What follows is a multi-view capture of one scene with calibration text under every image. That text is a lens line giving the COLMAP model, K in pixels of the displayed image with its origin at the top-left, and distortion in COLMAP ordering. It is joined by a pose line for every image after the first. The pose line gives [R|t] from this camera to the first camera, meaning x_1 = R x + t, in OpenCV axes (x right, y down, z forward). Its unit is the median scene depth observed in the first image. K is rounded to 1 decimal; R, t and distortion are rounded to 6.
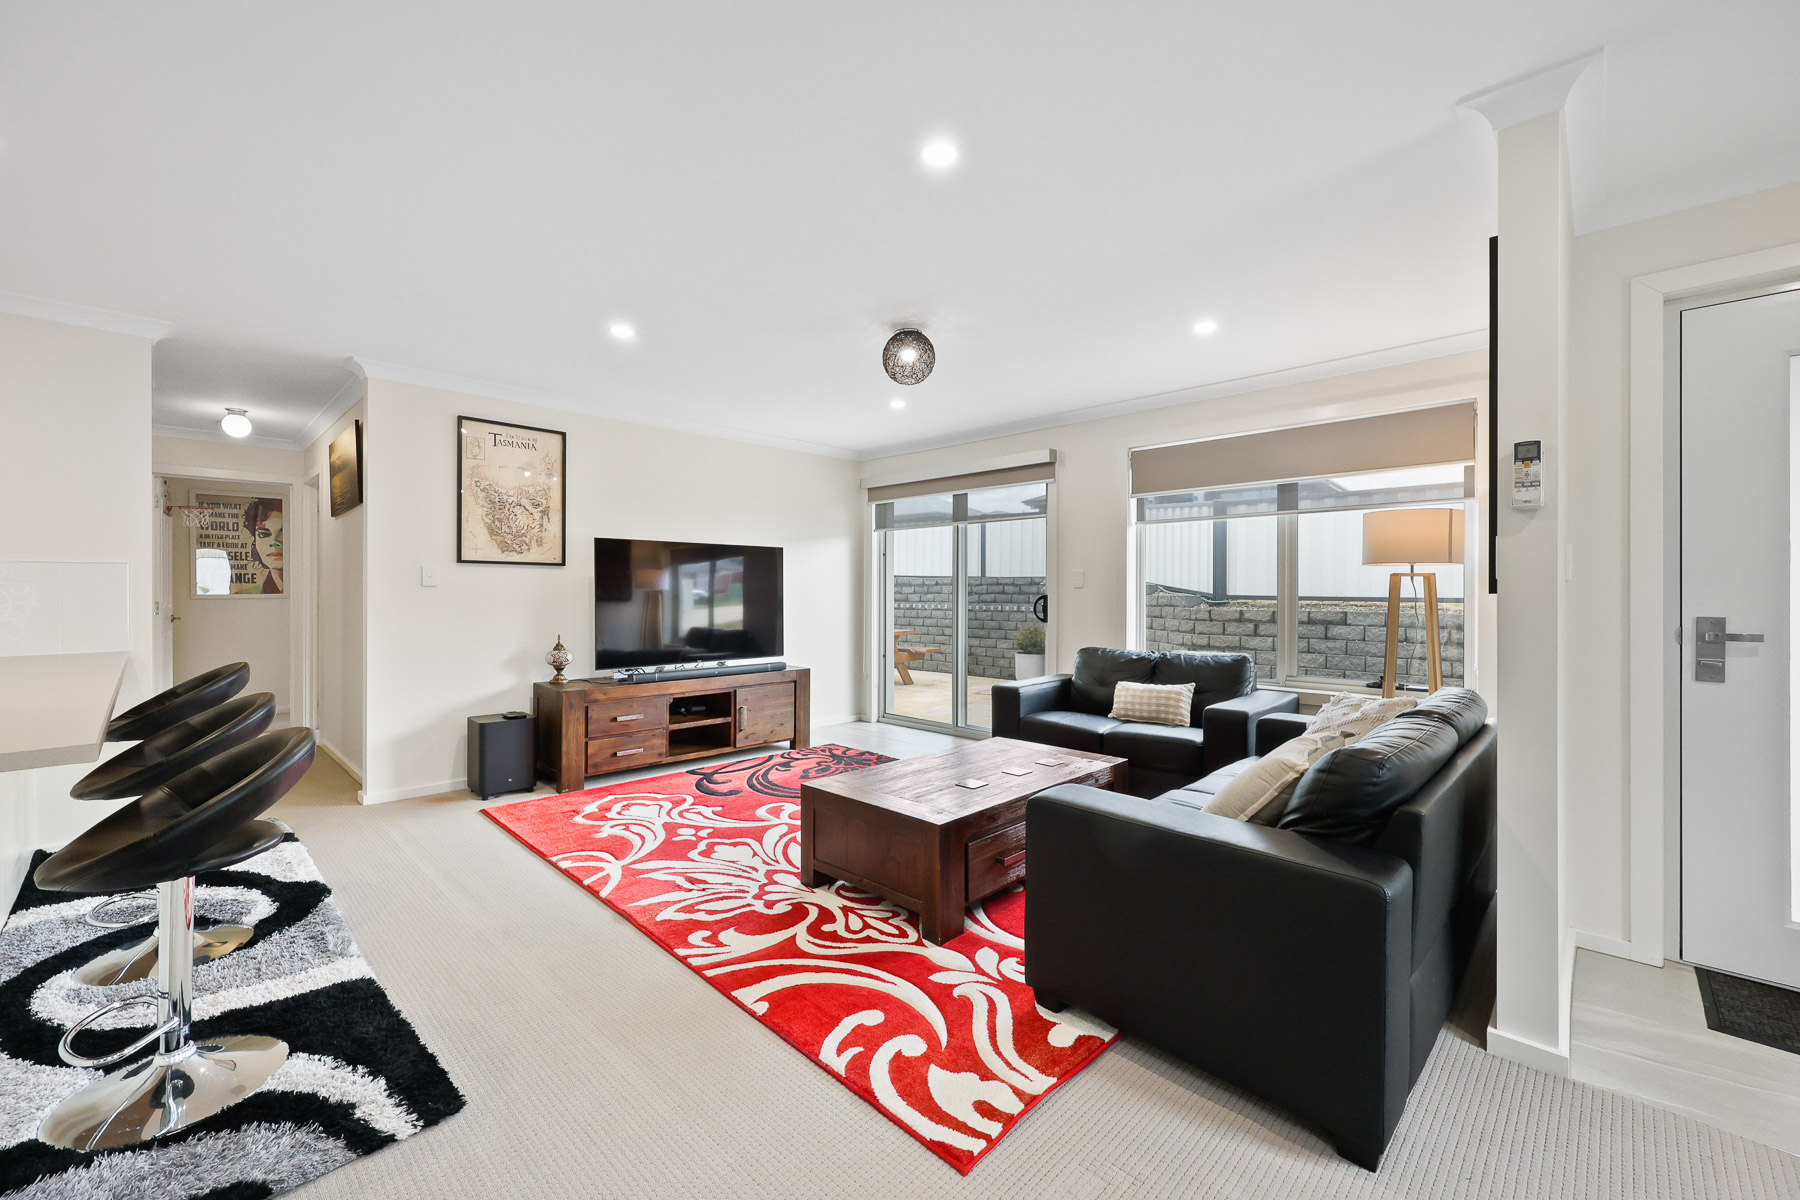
lens RADIAL K [[723.5, 0, 888.6], [0, 723.5, 593.8], [0, 0, 1]] dist [-0.001608, 0.000508]
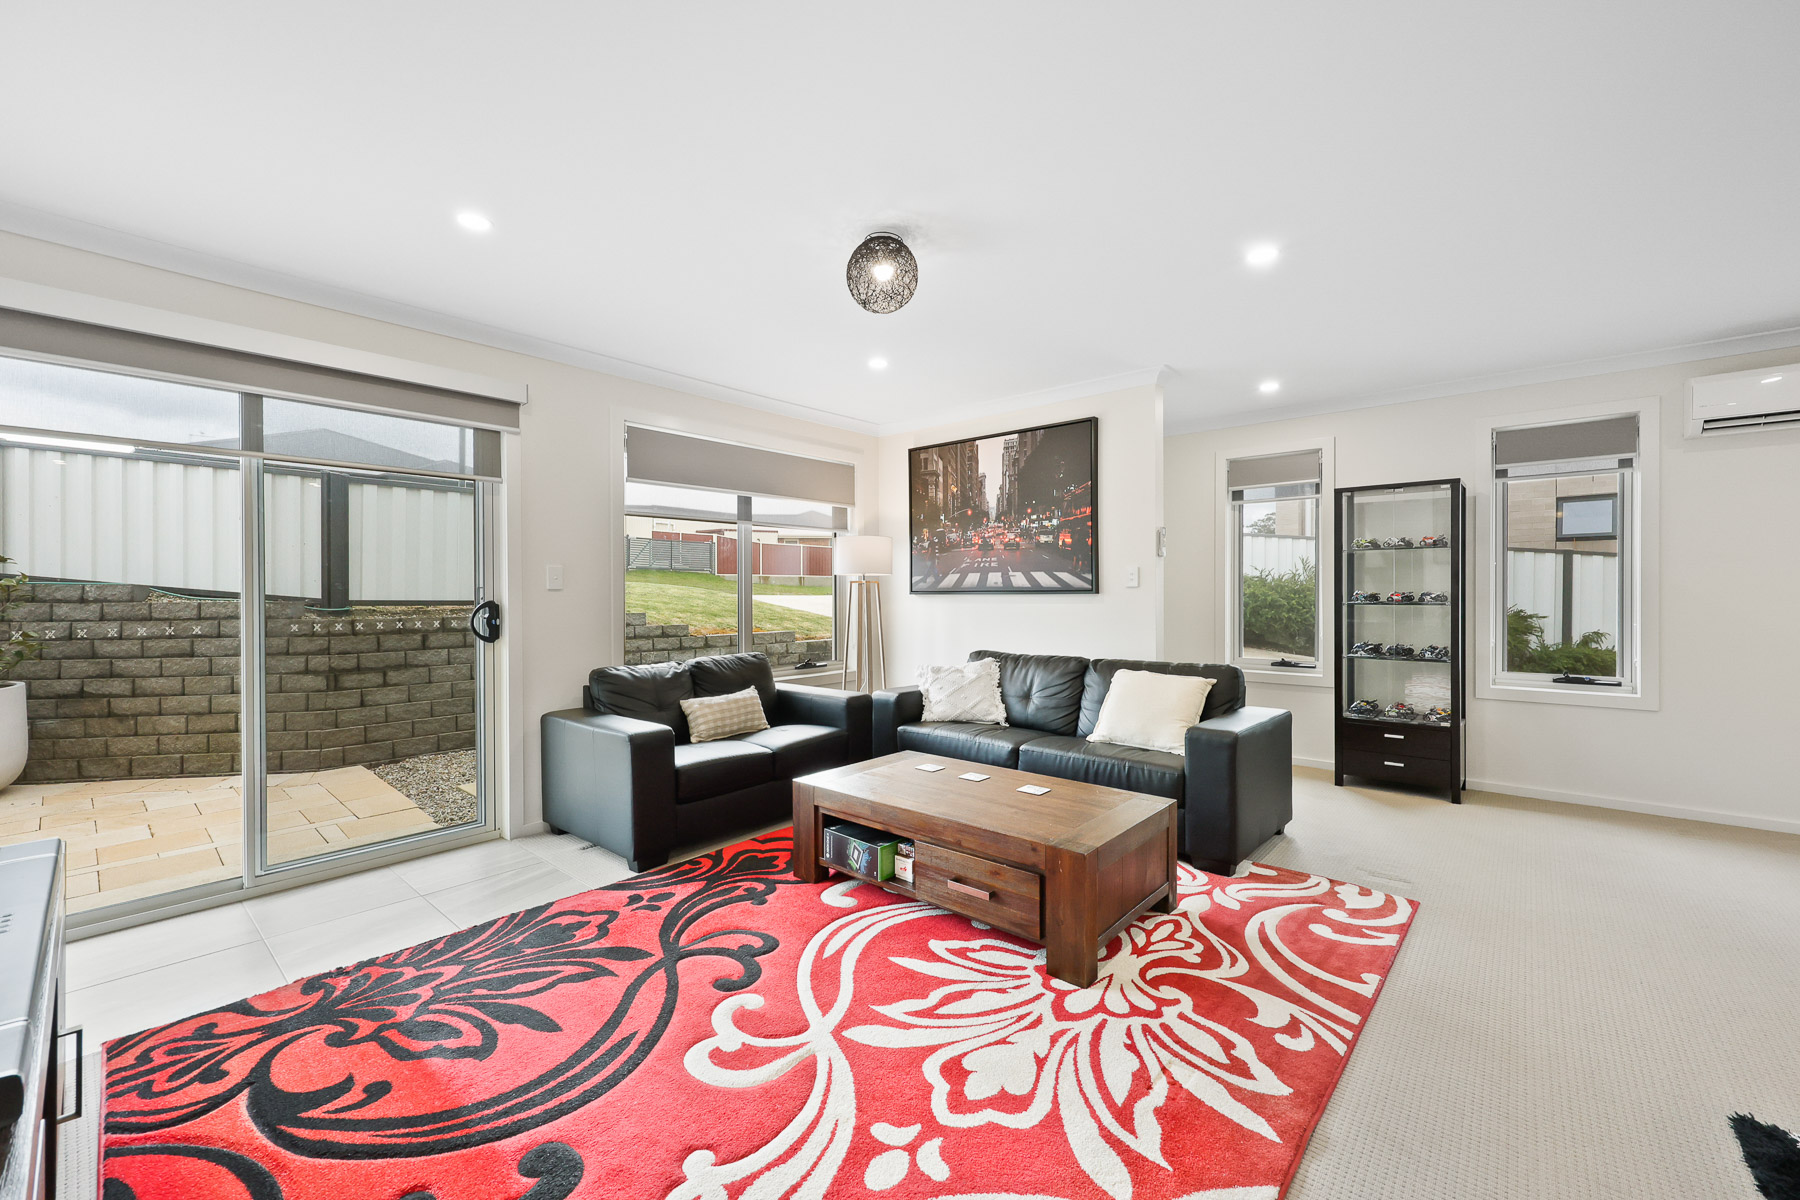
lens RADIAL K [[723.5, 0, 889.0], [0, 723.5, 600.9], [0, 0, 1]] dist [-0.001608, 0.000508]
pose [[-0.061002, -0.006893, 0.998114, -0.917945], [0.004634, 0.999963, 0.007189, -0.001889], [-0.998127, 0.005064, -0.060968, 1.355352]]
